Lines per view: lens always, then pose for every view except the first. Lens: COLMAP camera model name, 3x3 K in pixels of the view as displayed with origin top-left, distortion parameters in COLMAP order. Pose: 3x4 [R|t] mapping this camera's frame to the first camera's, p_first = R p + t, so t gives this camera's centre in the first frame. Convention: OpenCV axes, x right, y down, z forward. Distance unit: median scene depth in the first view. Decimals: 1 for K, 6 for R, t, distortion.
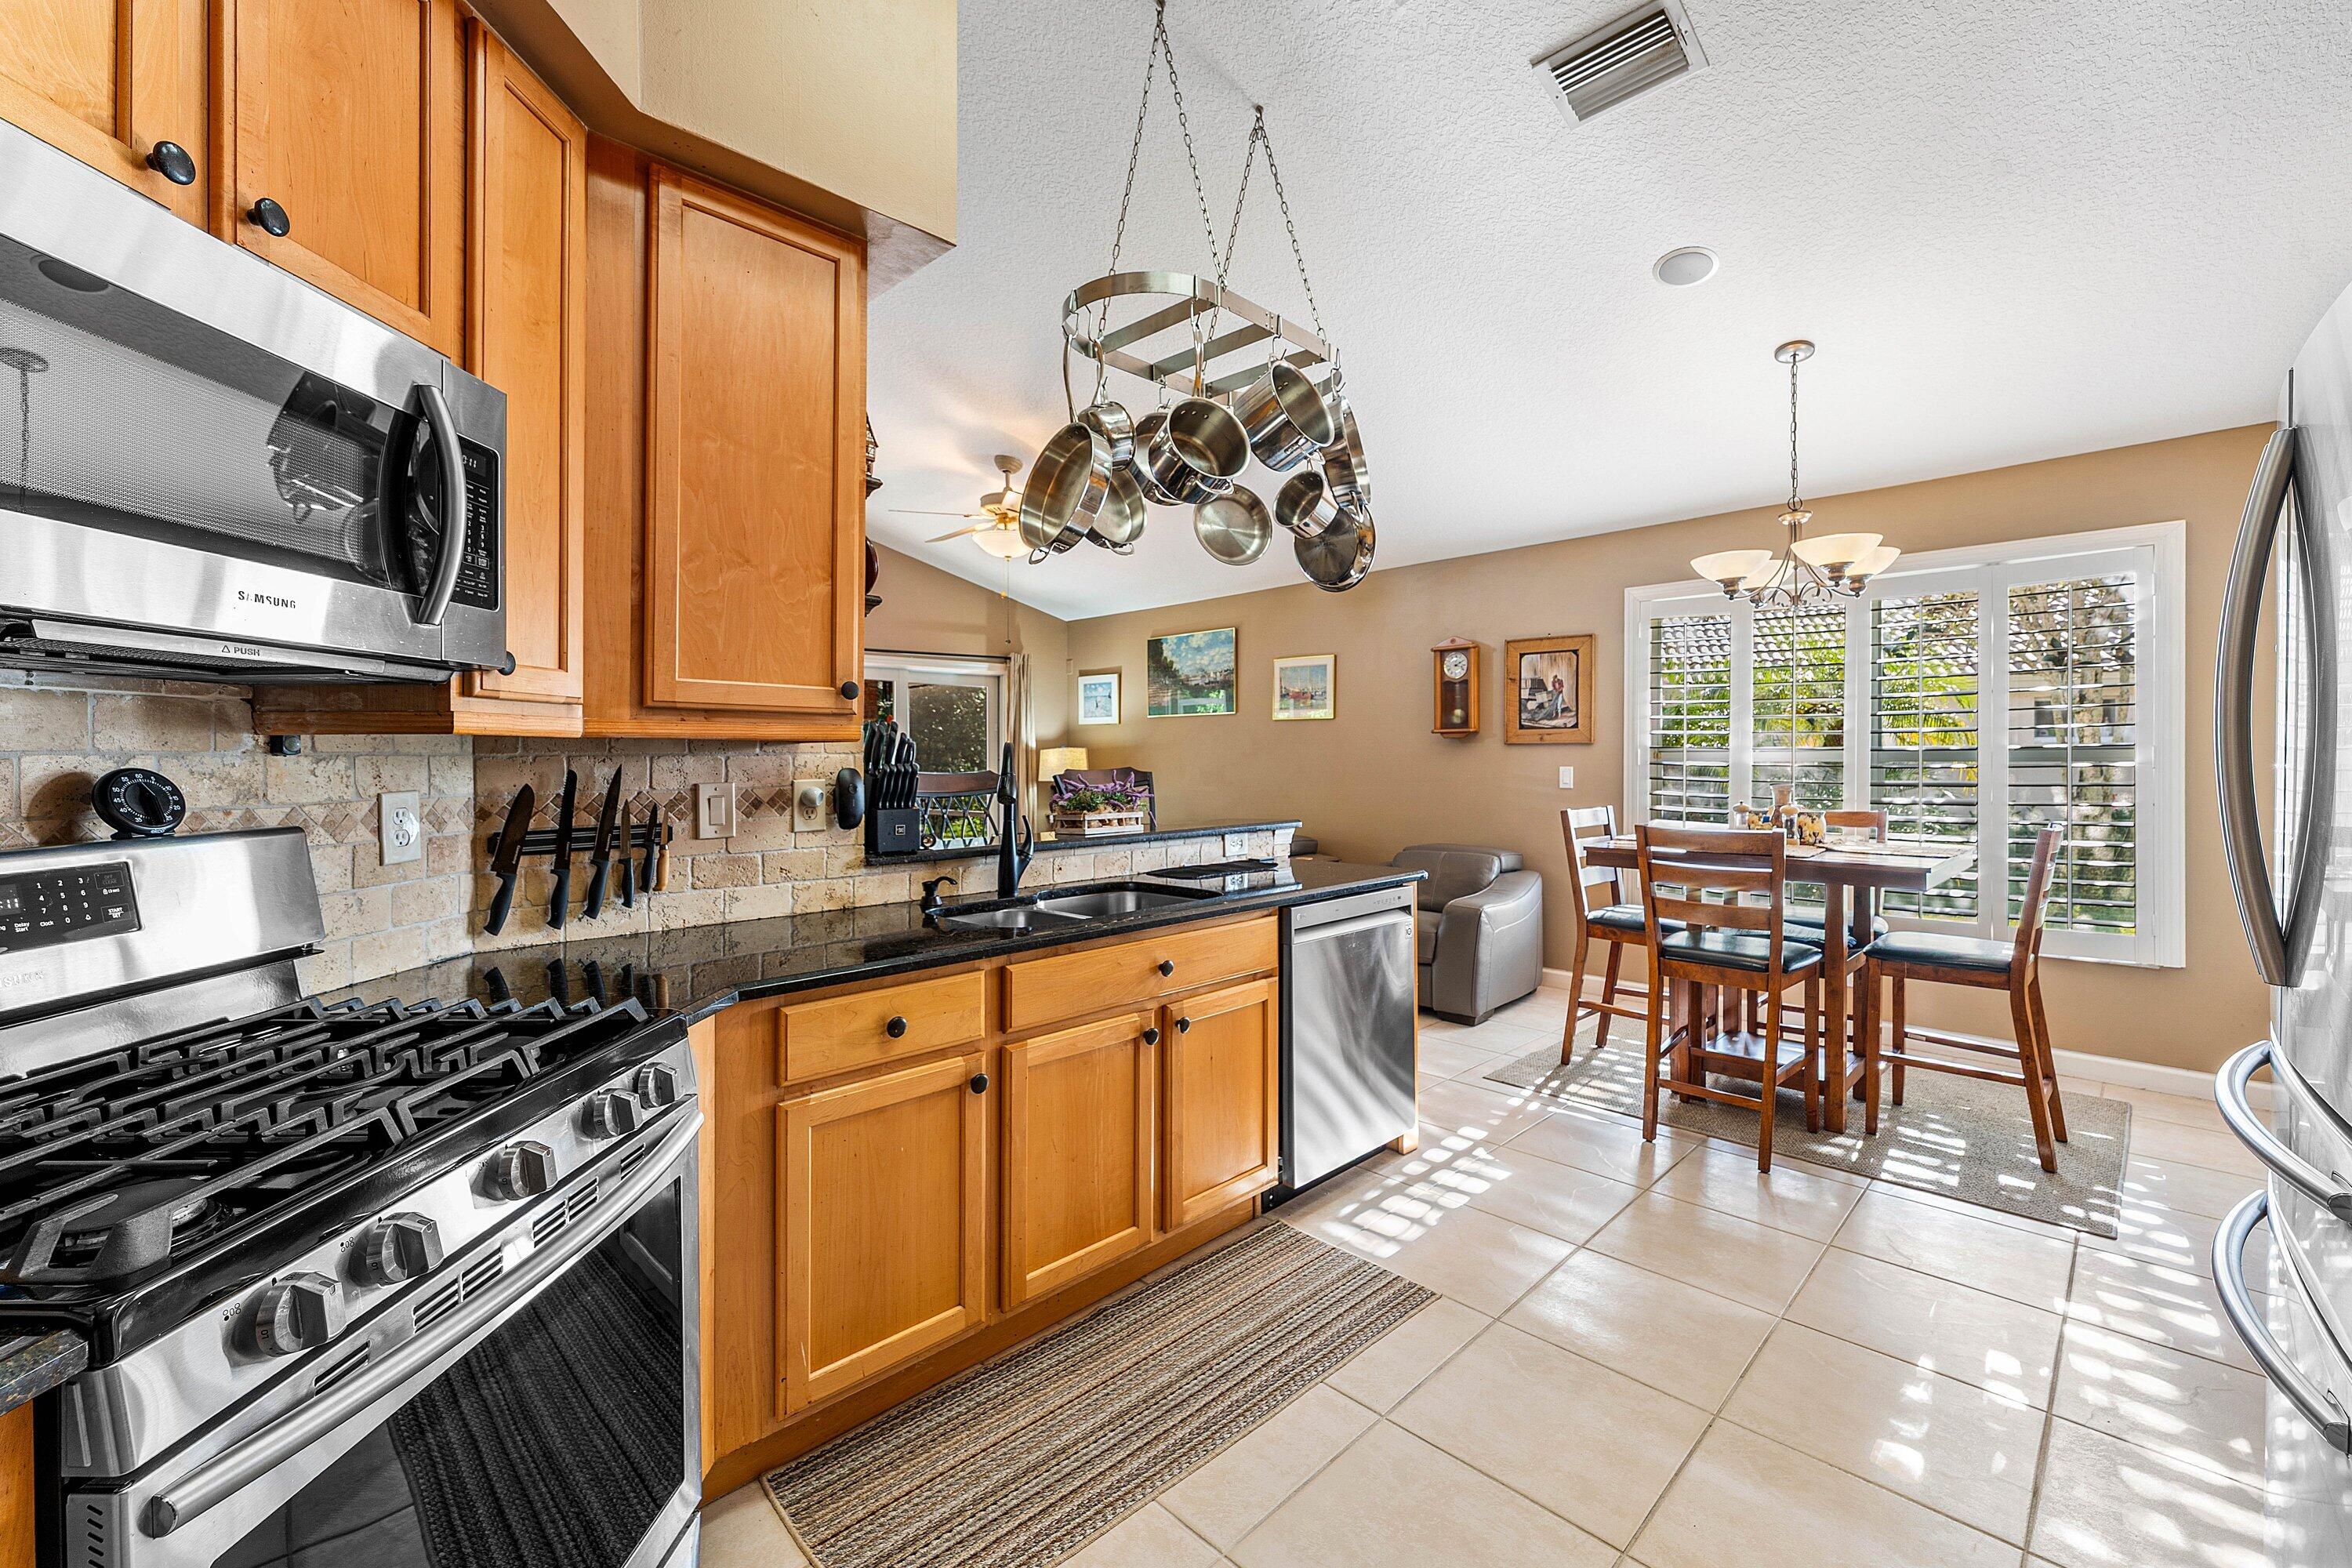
lens RADIAL K [[964.7, 0, 1174.8], [0, 964.7, 774.9], [0, 0, 1]] dist [0.001246, 0.000400]
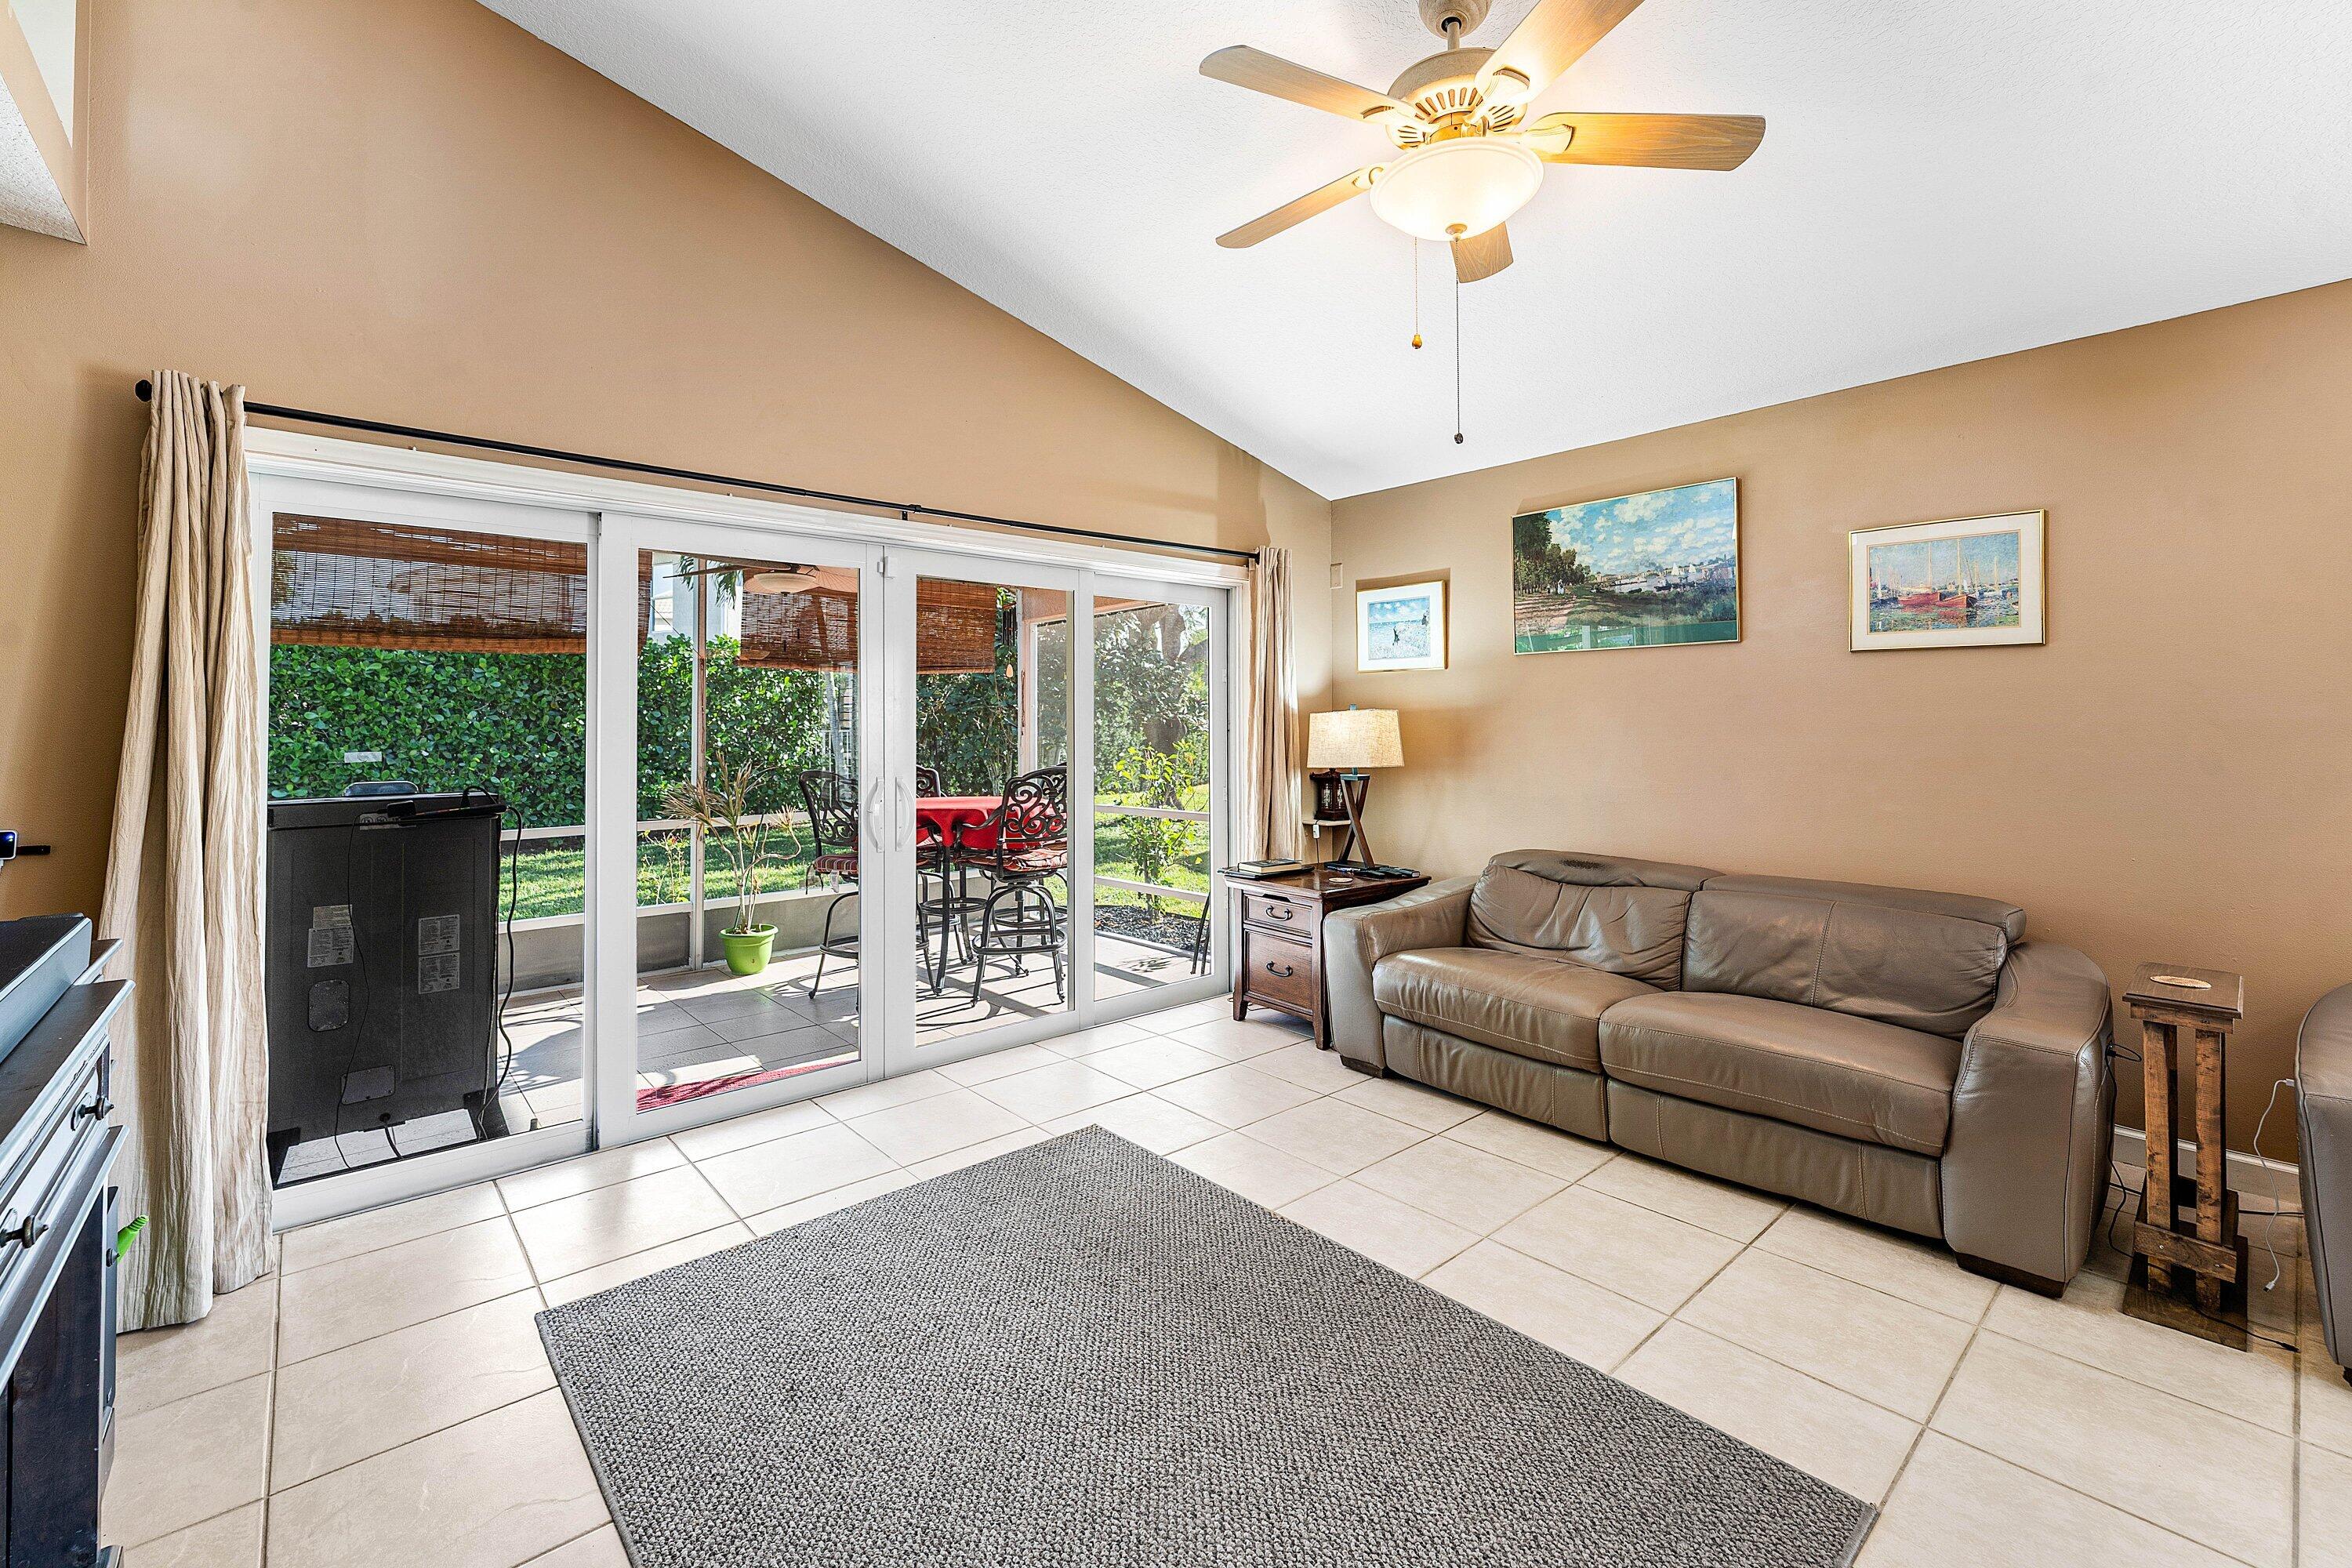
lens RADIAL K [[993.0, 0, 1185.0], [0, 993.0, 703.8], [0, 0, 1]] dist [-0.003547, -0.000294]
pose [[0.998833, 0.001876, -0.048253, -0.445049], [-0.003776, 0.999220, -0.039307, -0.020182], [0.048142, 0.039443, 0.998061, 0.984006]]
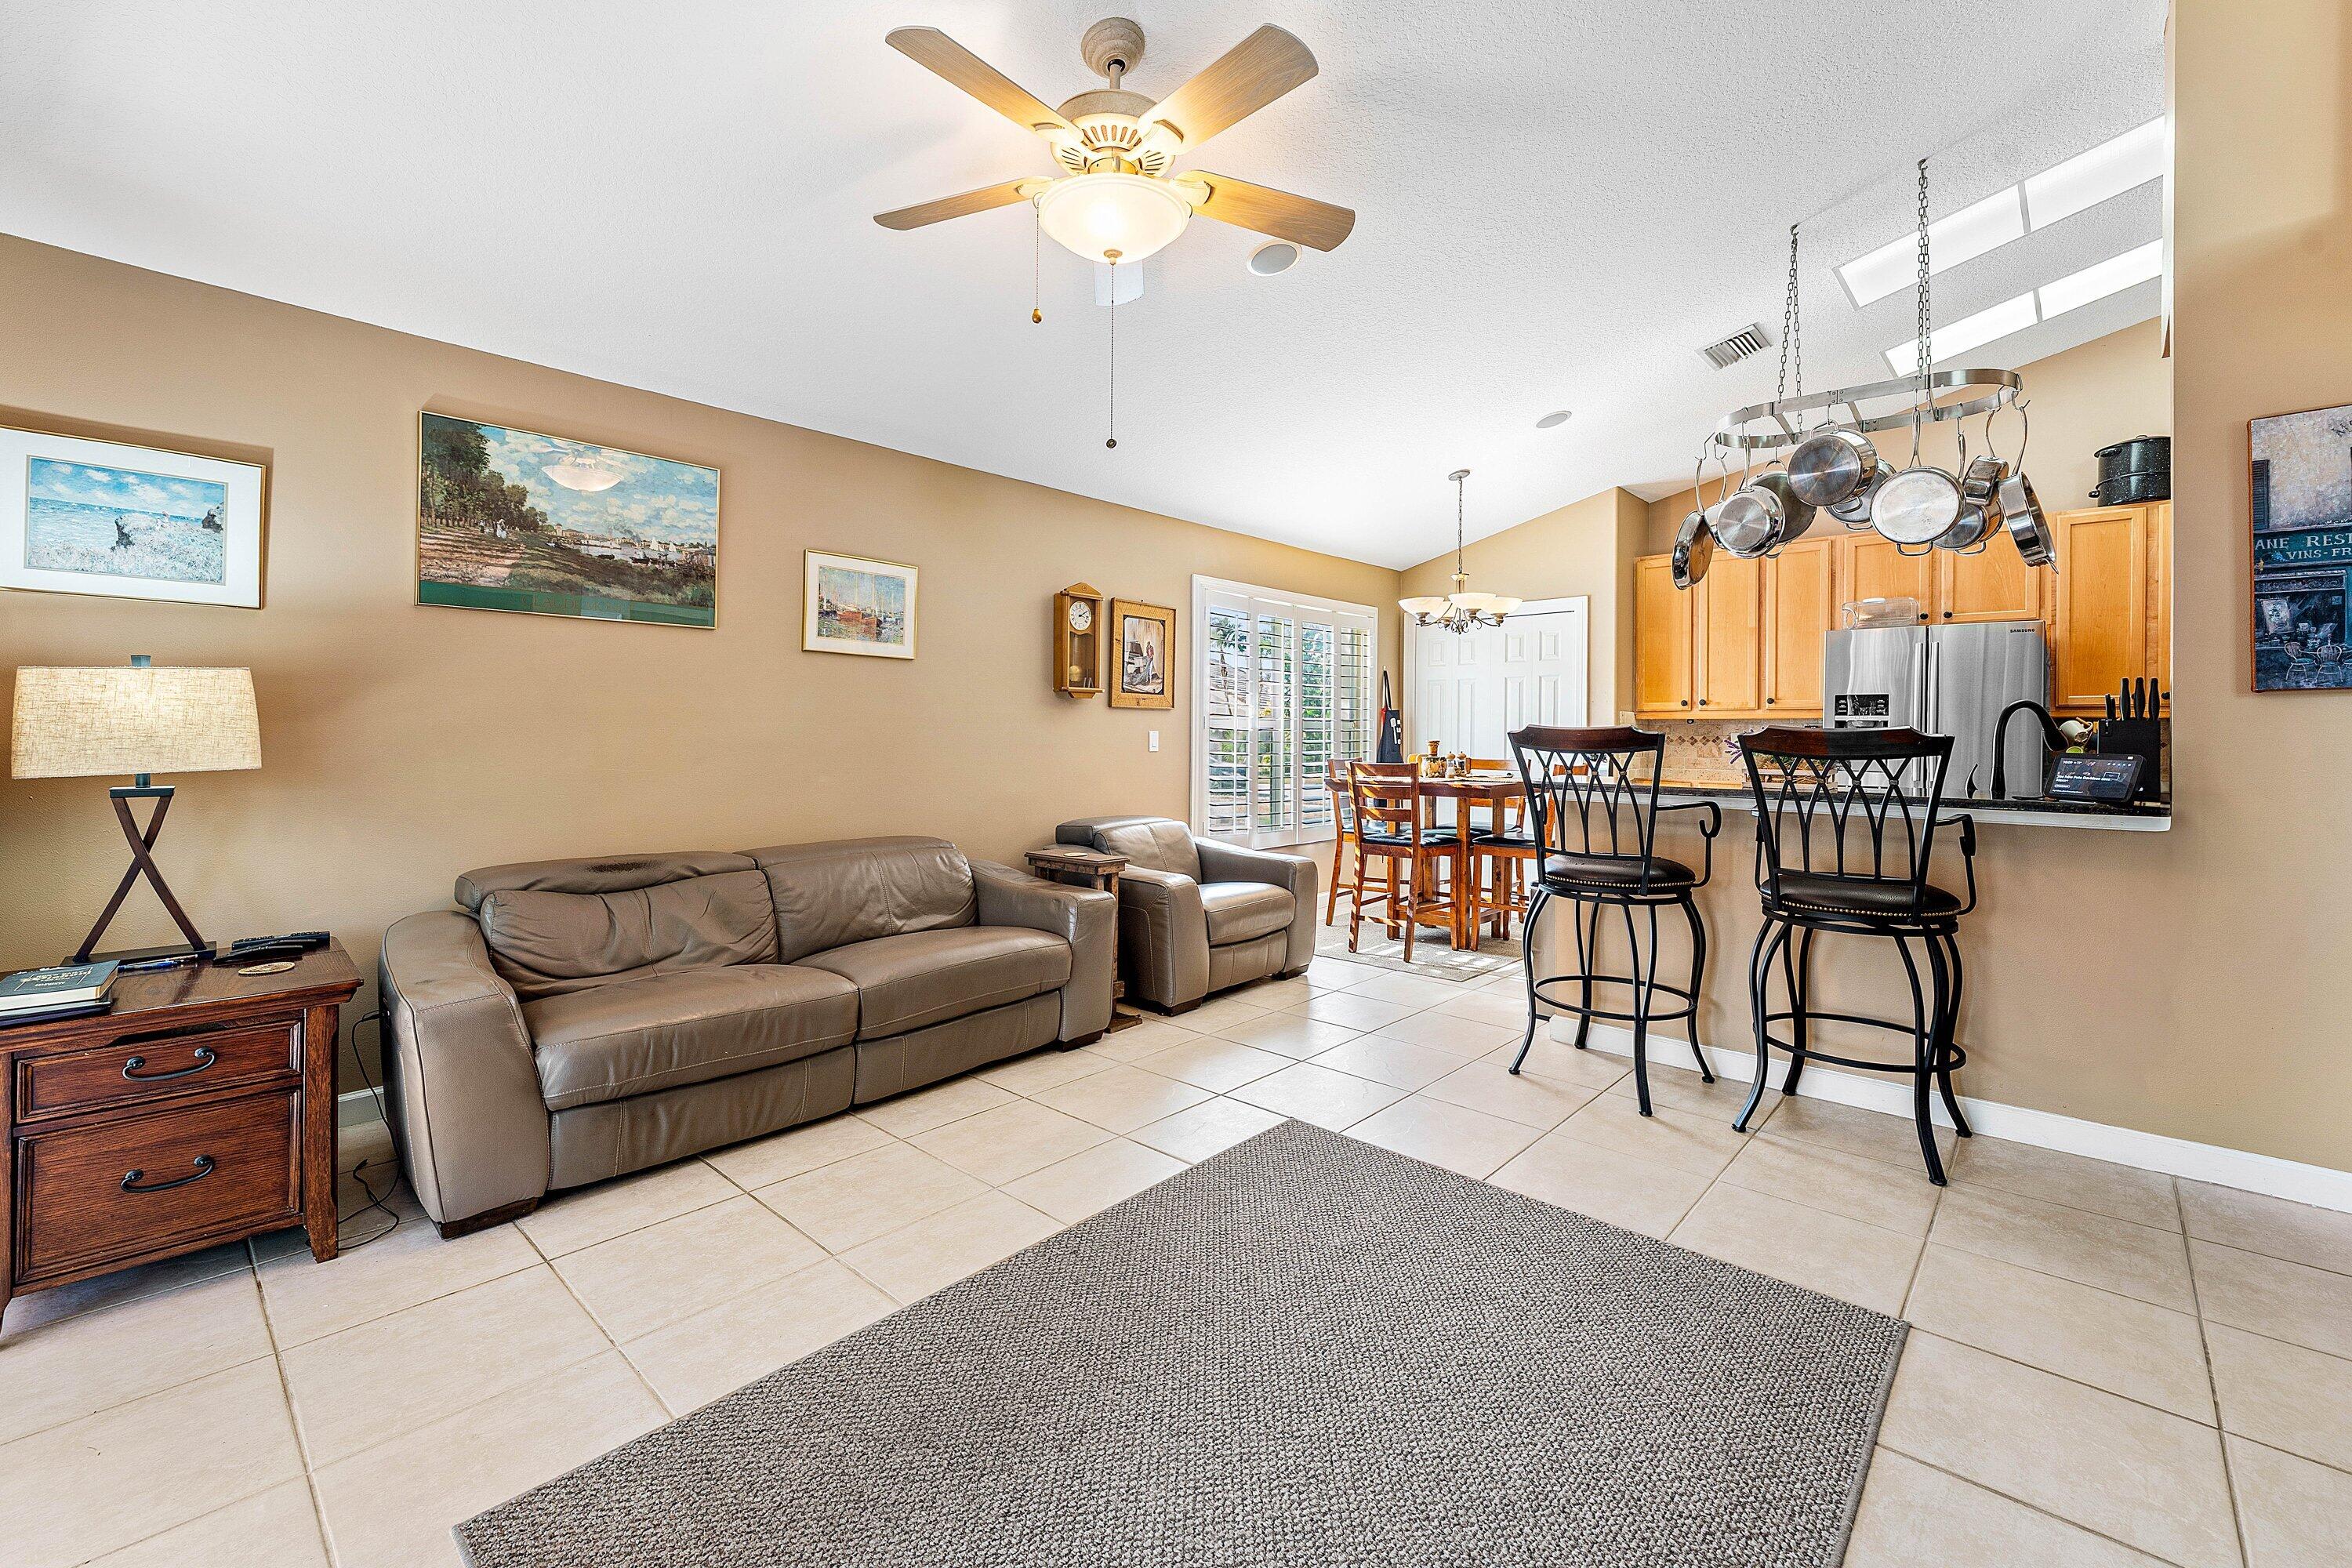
lens RADIAL K [[978.6, 0, 1169.3], [0, 978.6, 731.5], [0, 0, 1]] dist [0.000057, -0.000714]
pose [[-0.044065, 0.006759, 0.999006, -1.050279], [0.013942, 0.999884, -0.006150, -0.002450], [-0.998931, 0.013657, -0.044154, 1.664598]]
